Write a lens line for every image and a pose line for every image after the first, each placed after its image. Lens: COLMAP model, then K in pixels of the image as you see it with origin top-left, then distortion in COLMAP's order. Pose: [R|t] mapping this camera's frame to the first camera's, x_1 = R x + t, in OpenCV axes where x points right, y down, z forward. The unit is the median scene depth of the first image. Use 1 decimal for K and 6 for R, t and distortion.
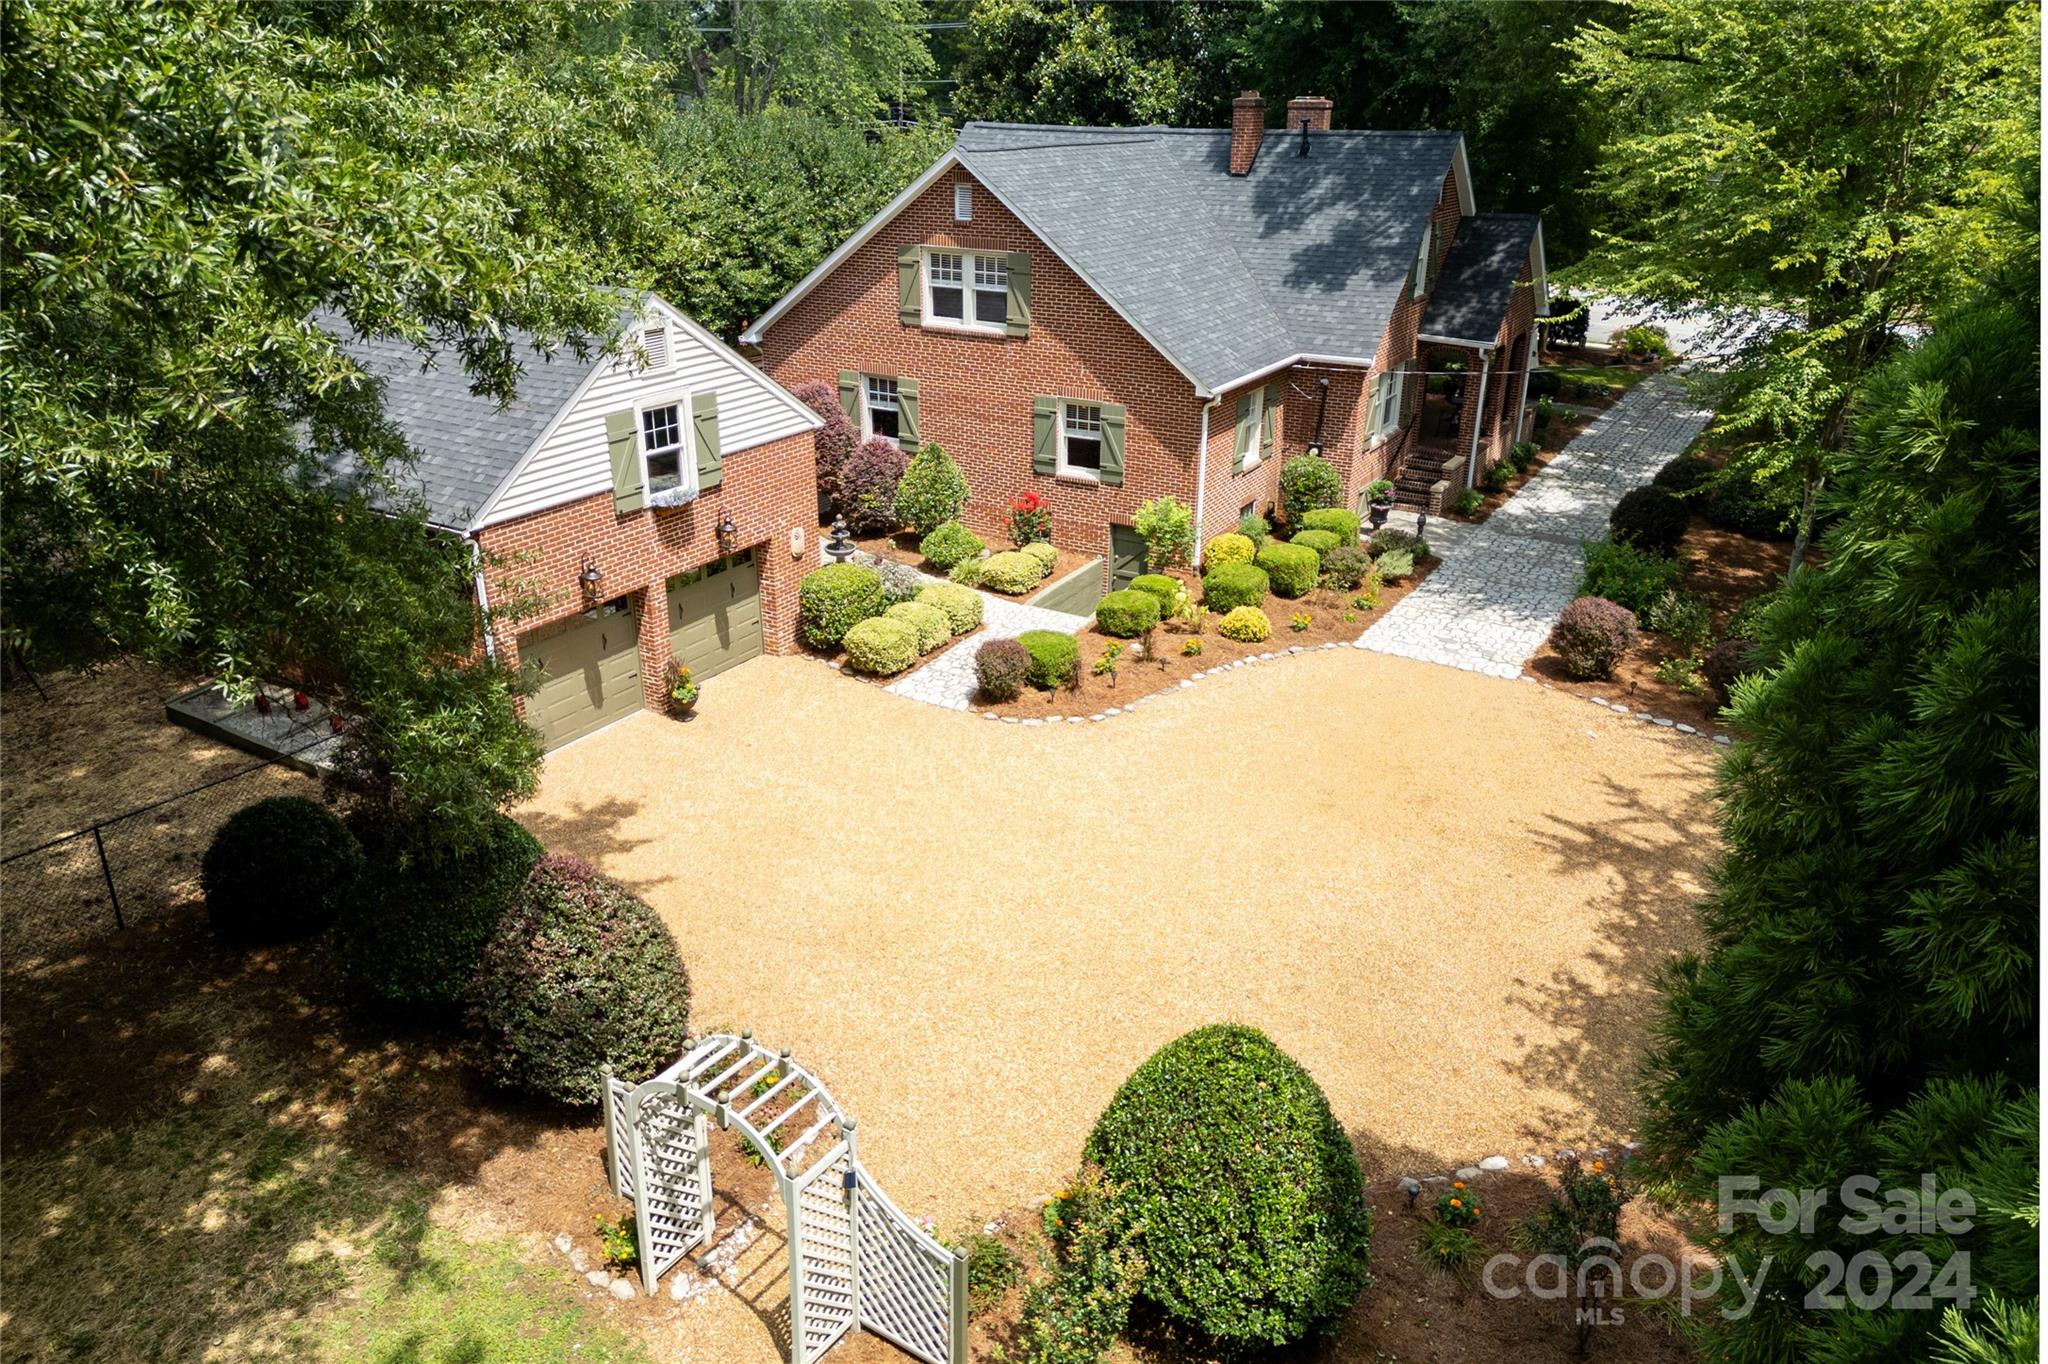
lens RADIAL K [[1364.4, 0, 1018.6], [0, 1364.4, 752.4], [0, 0, 1]] dist [0.008468, -0.000623]
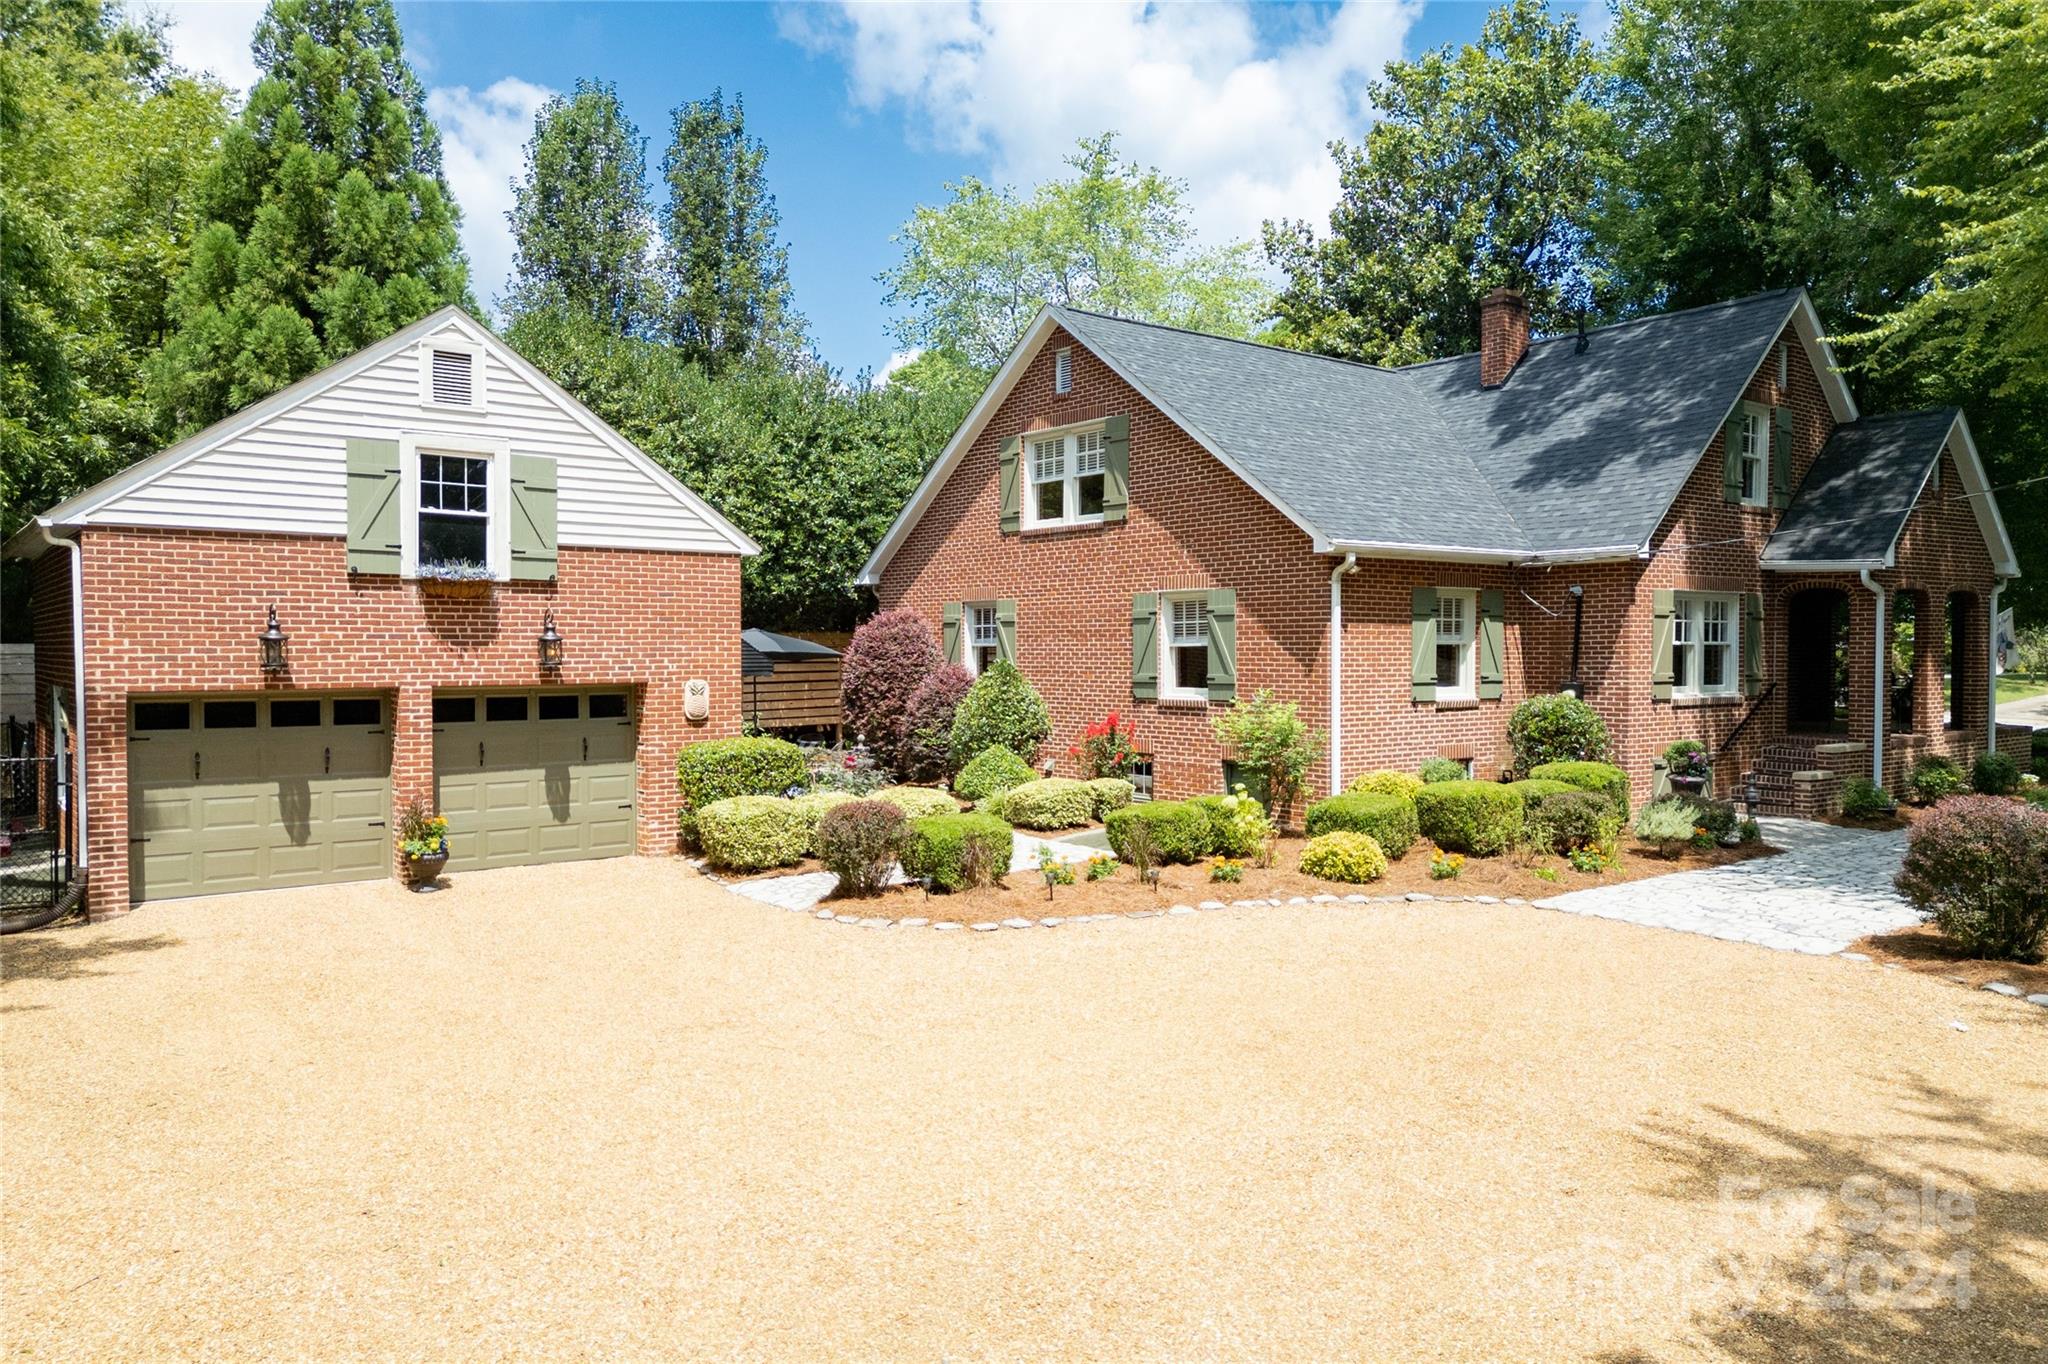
lens RADIAL K [[1364.4, 0, 1018.6], [0, 1364.4, 752.4], [0, 0, 1]] dist [0.008468, -0.000623]
pose [[0.933387, 0.018858, -0.358375, 0.228242], [-0.150384, 0.927264, -0.342880, 0.084402], [0.325842, 0.373934, 0.868332, 0.380824]]
